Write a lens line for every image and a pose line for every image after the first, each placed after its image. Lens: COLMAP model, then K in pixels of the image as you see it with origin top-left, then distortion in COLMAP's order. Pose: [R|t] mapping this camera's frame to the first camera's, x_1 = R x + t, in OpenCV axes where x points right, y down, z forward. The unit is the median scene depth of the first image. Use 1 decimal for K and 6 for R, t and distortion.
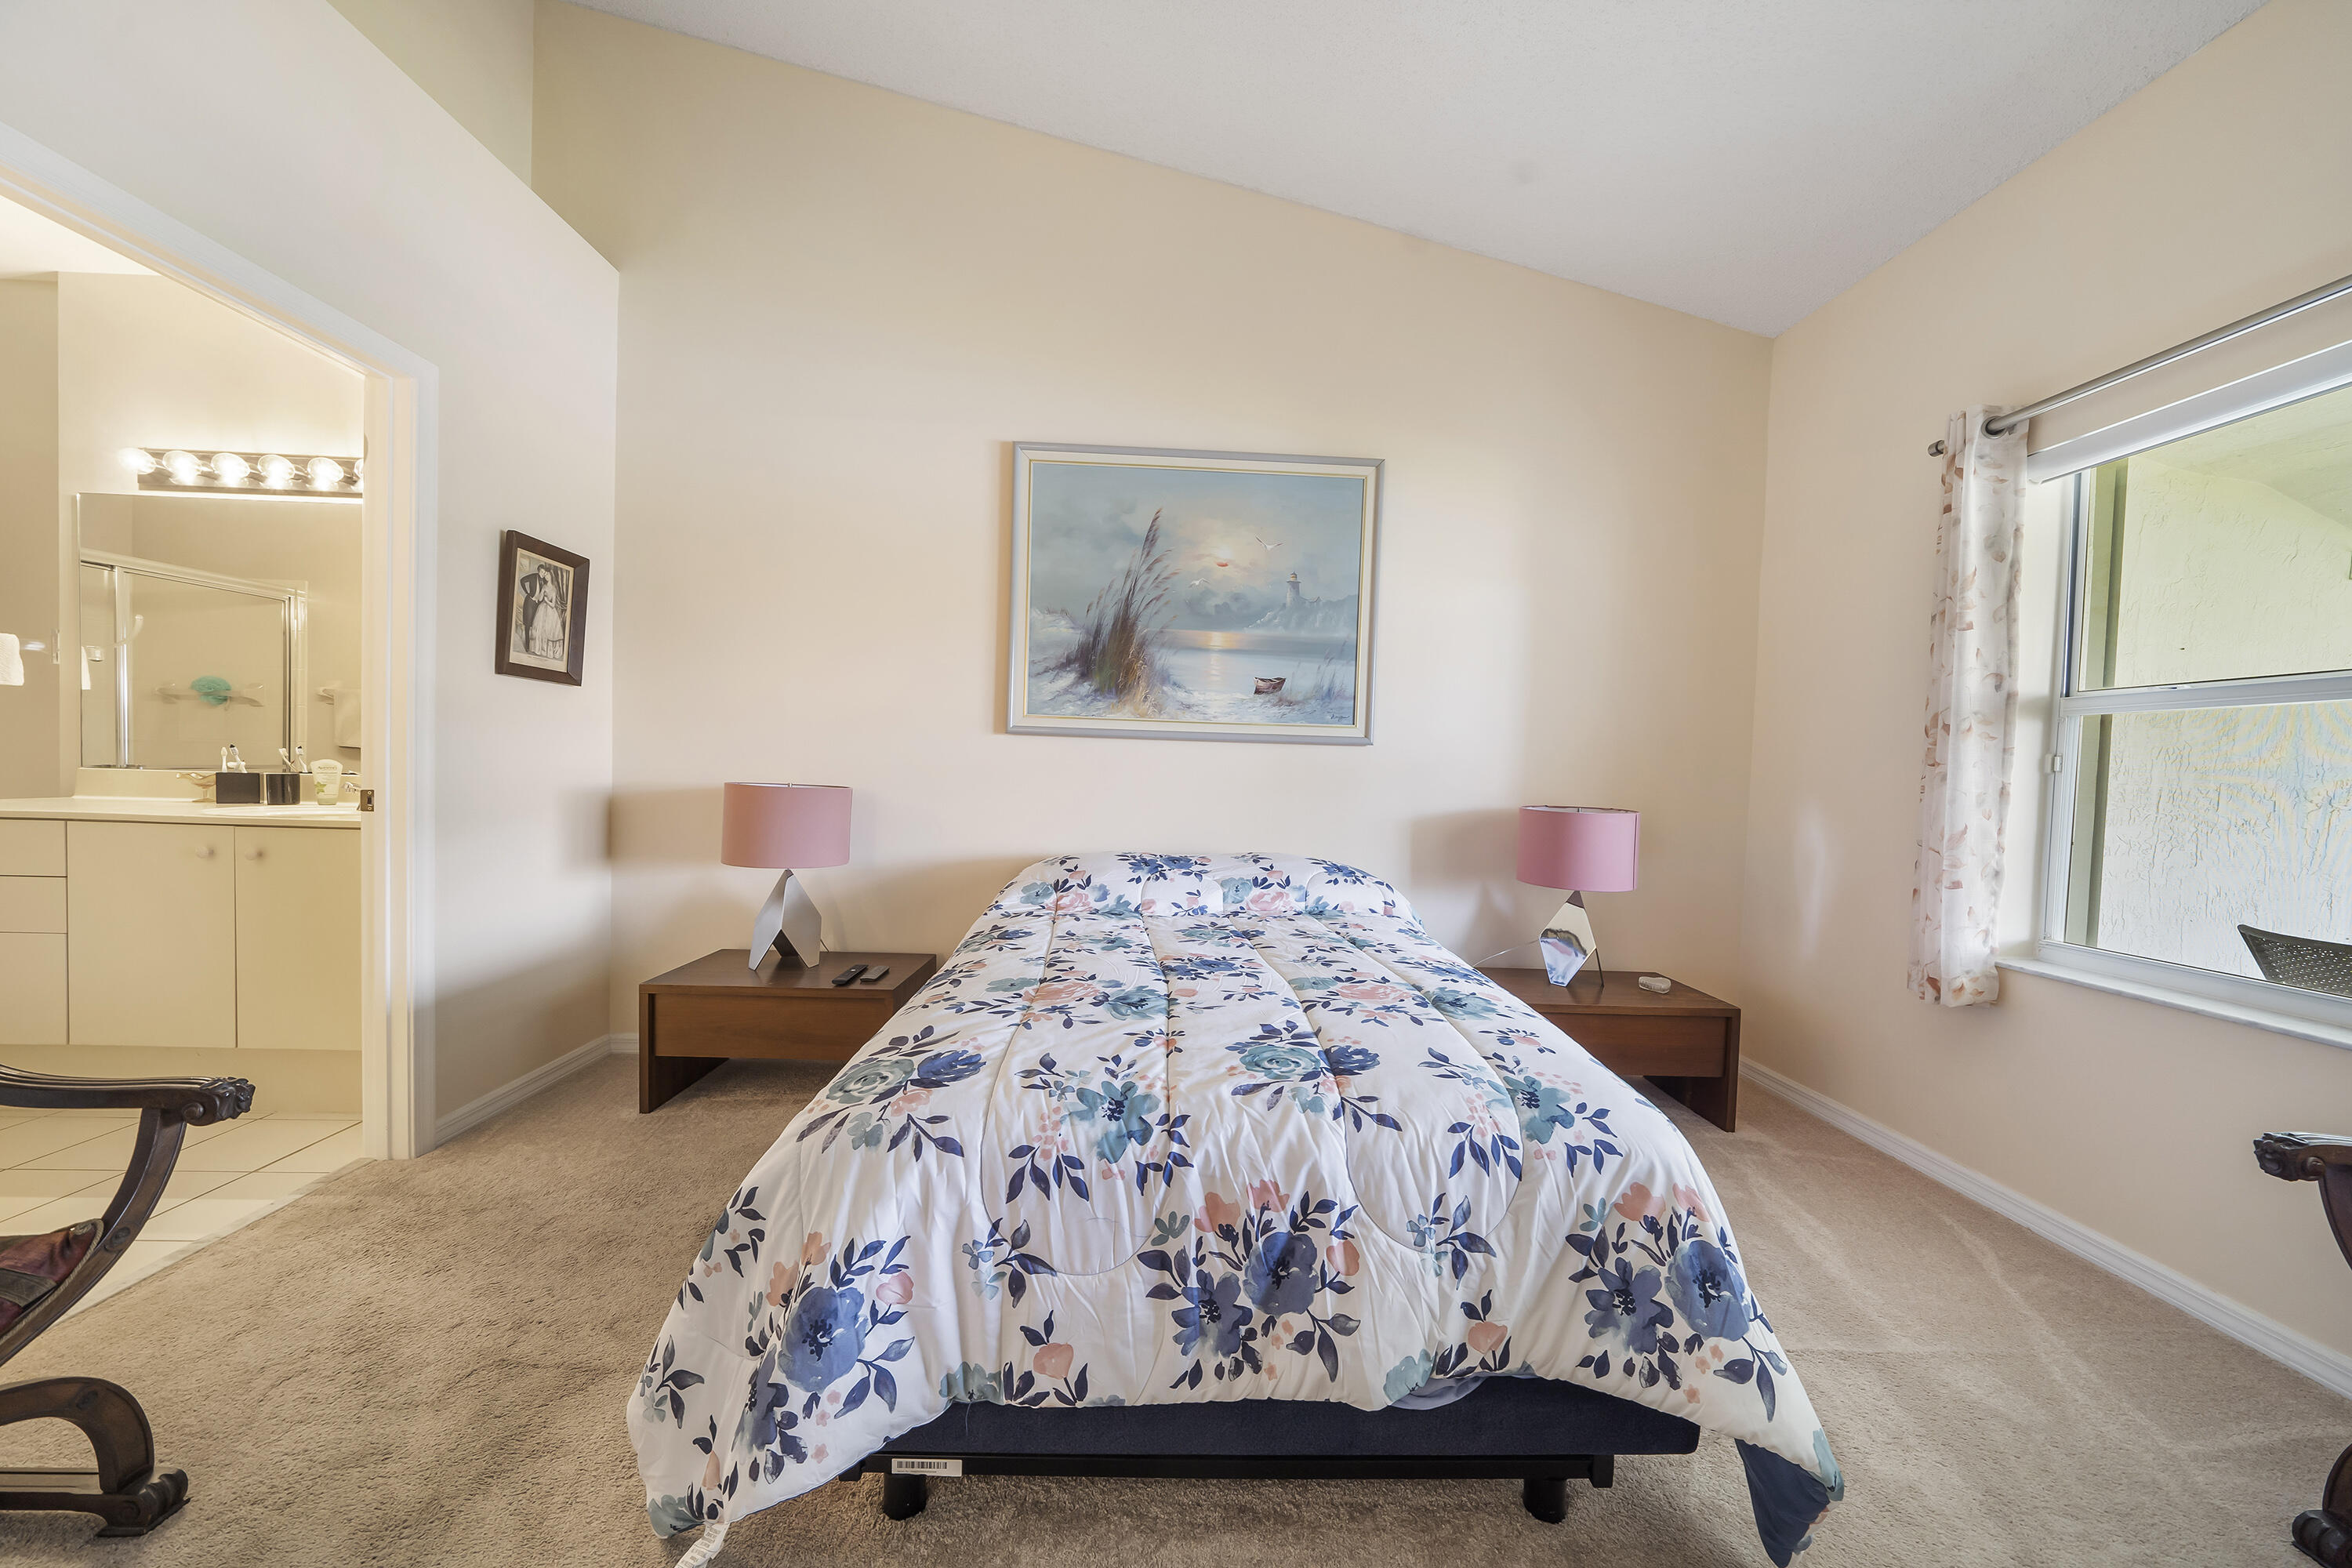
lens RADIAL K [[816.4, 0, 1165.4], [0, 816.4, 791.2], [0, 0, 1]] dist [-0.007217, 0.000061]
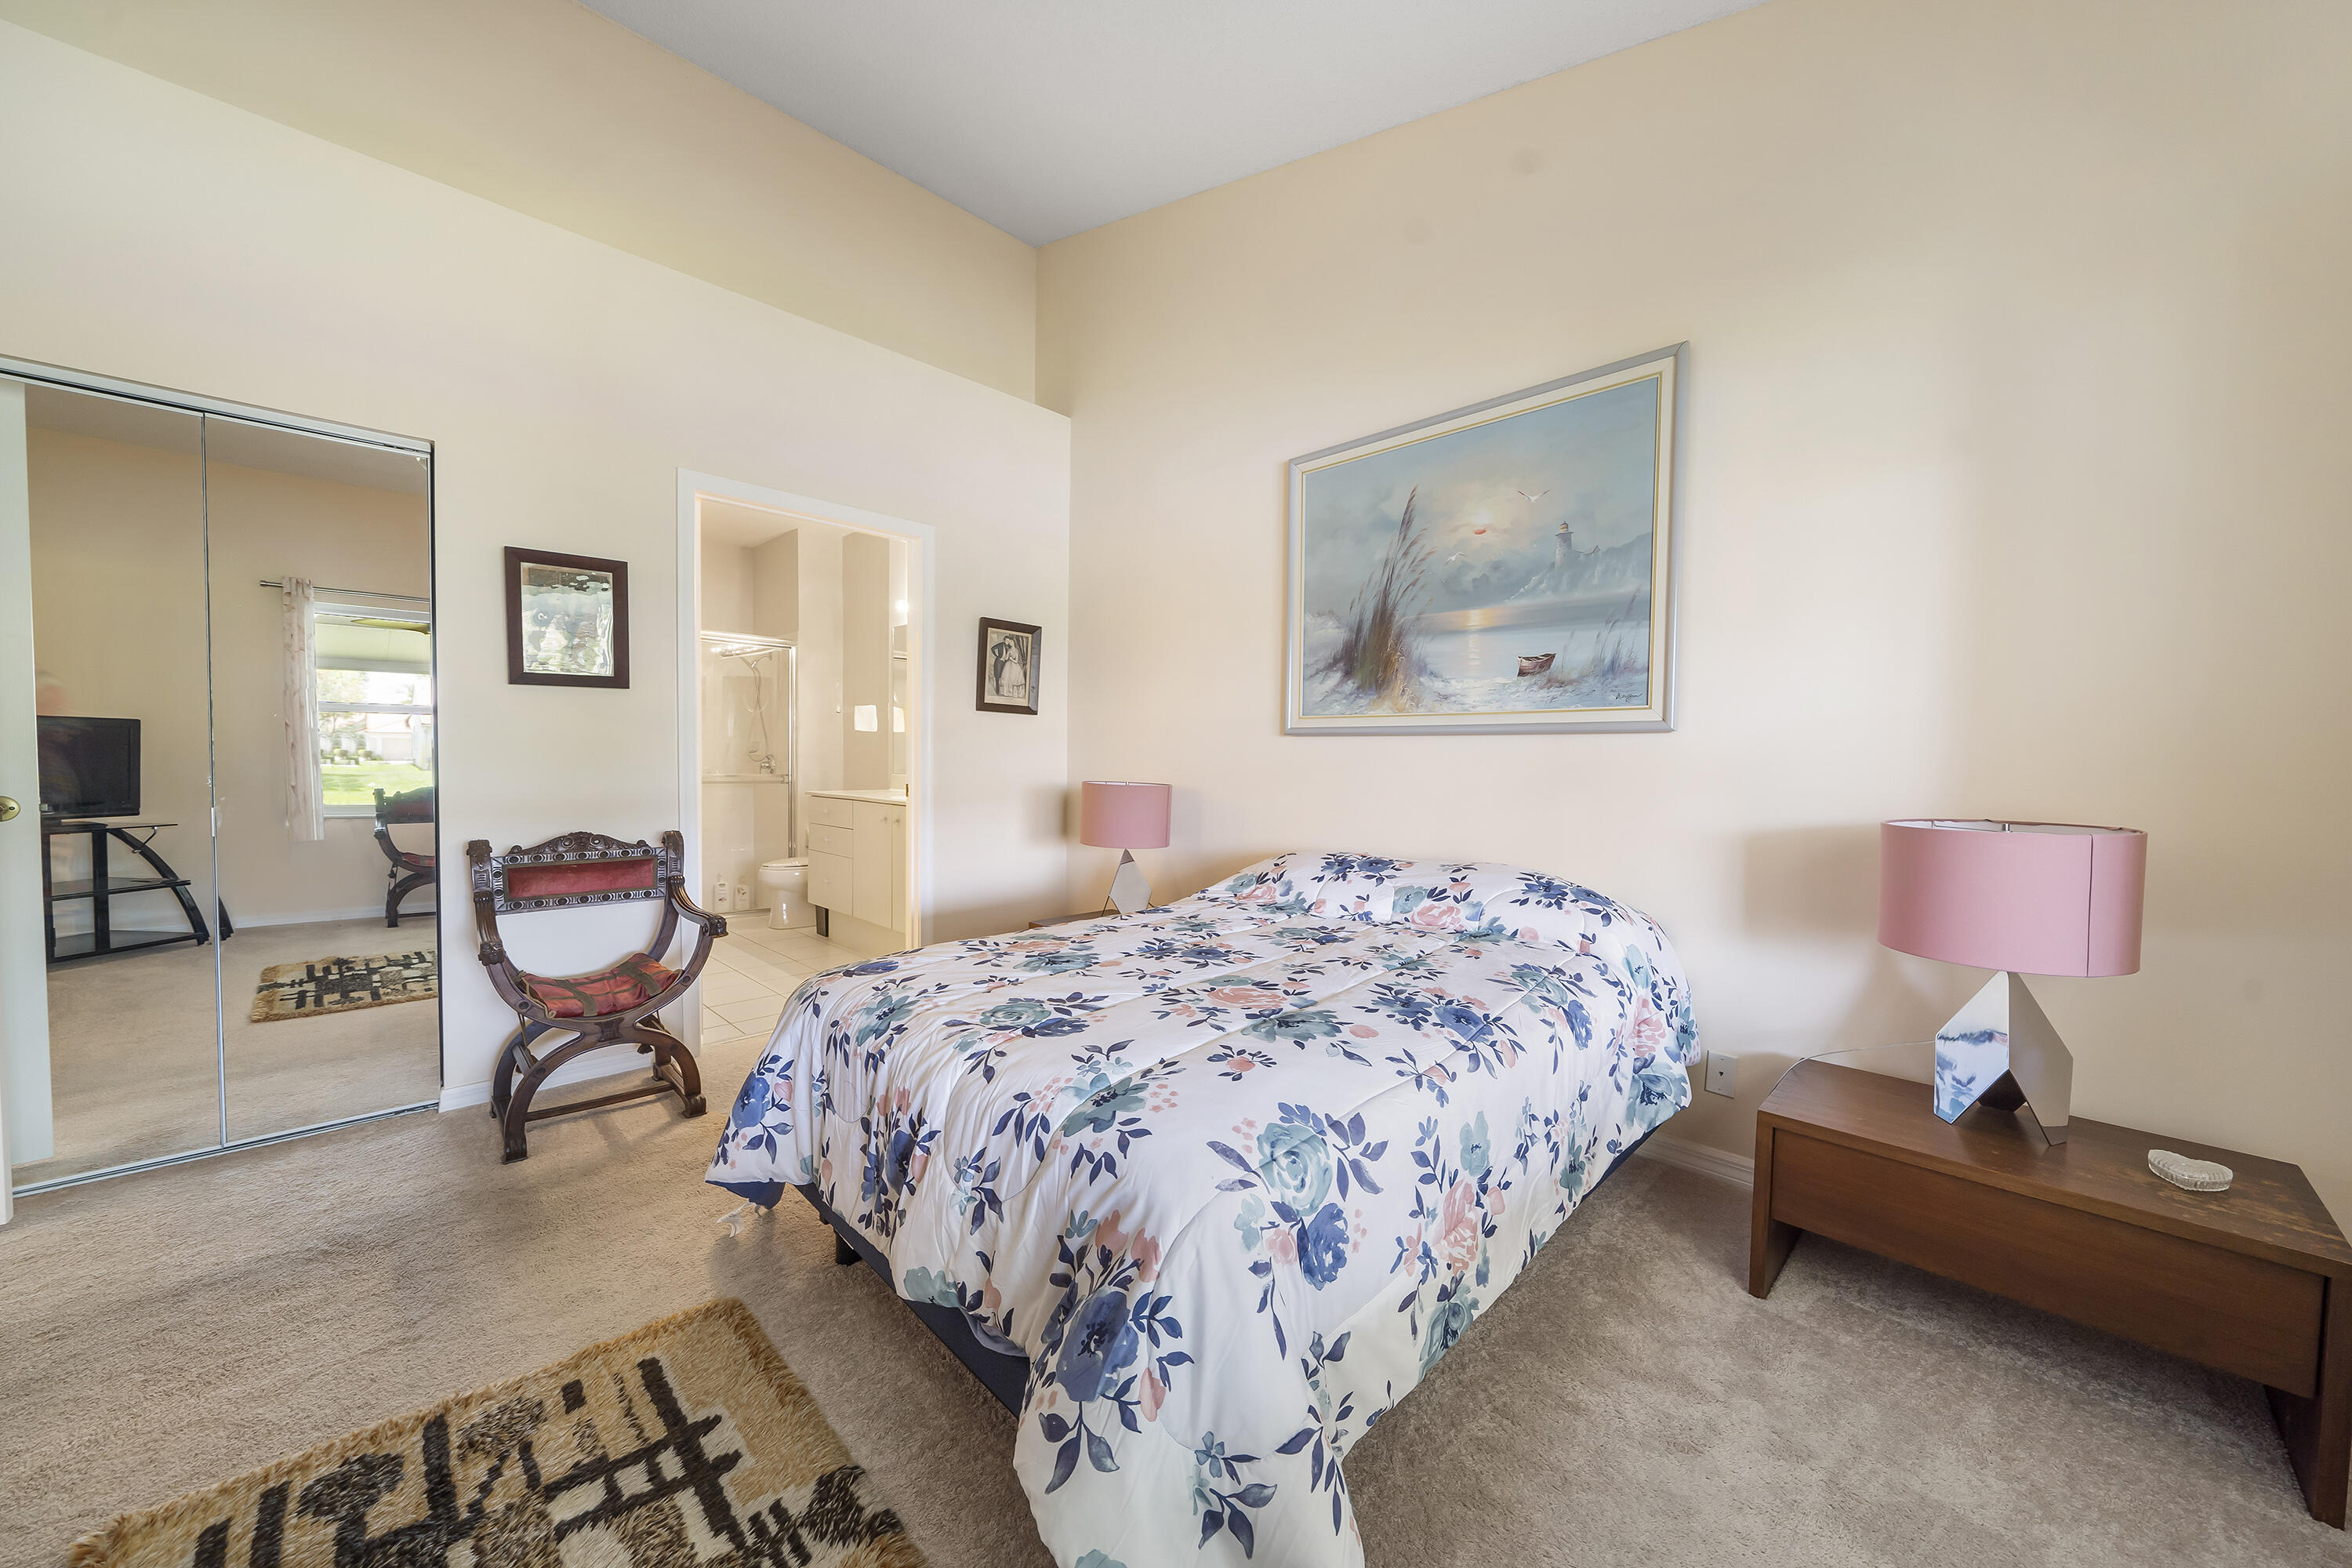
lens RADIAL K [[816.4, 0, 1154.3], [0, 816.4, 790.3], [0, 0, 1]] dist [-0.007217, 0.000061]
pose [[0.684828, 0.007348, -0.728668, 0.553103], [-0.016616, 0.999847, -0.005533, 0.011048], [0.728515, 0.015896, 0.684845, 0.181470]]
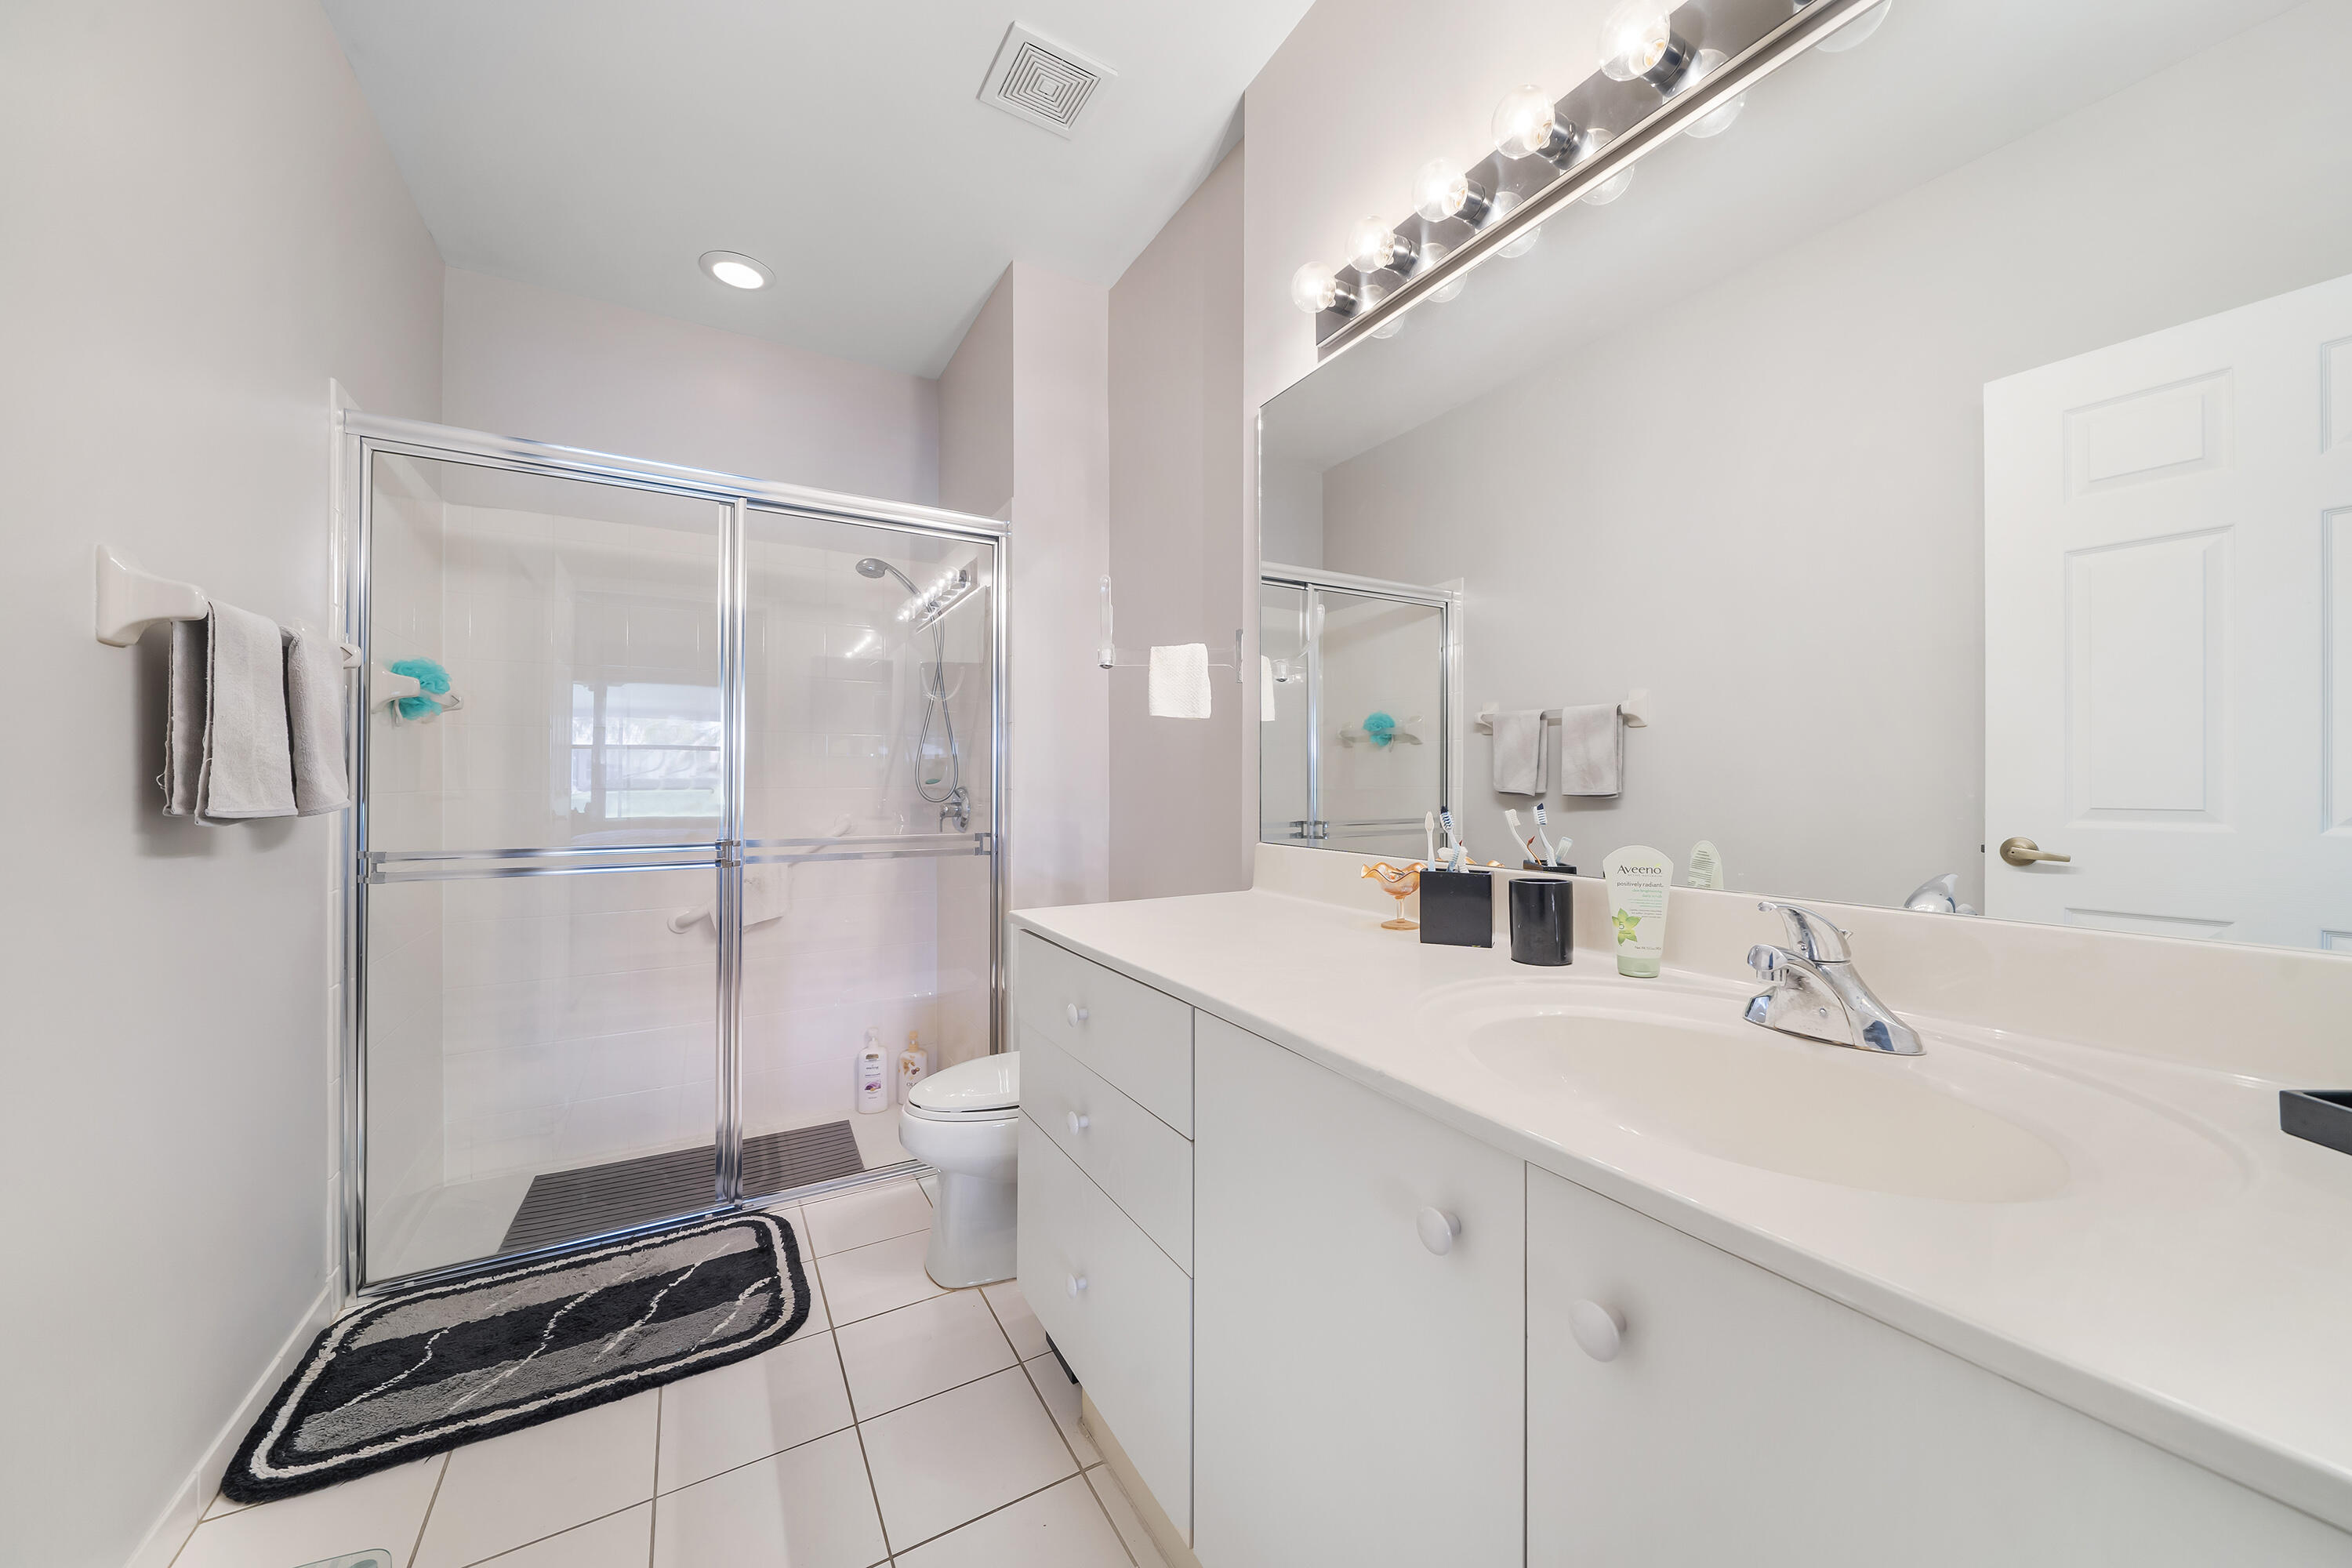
lens RADIAL K [[816.4, 0, 1194.0], [0, 816.4, 780.5], [0, 0, 1]] dist [-0.007217, 0.000061]
pose [[0.478180, -0.020481, -0.878023, -1.006558], [-0.020765, 0.999185, -0.034616, -0.067087], [0.878016, 0.034785, 0.477365, 0.808570]]
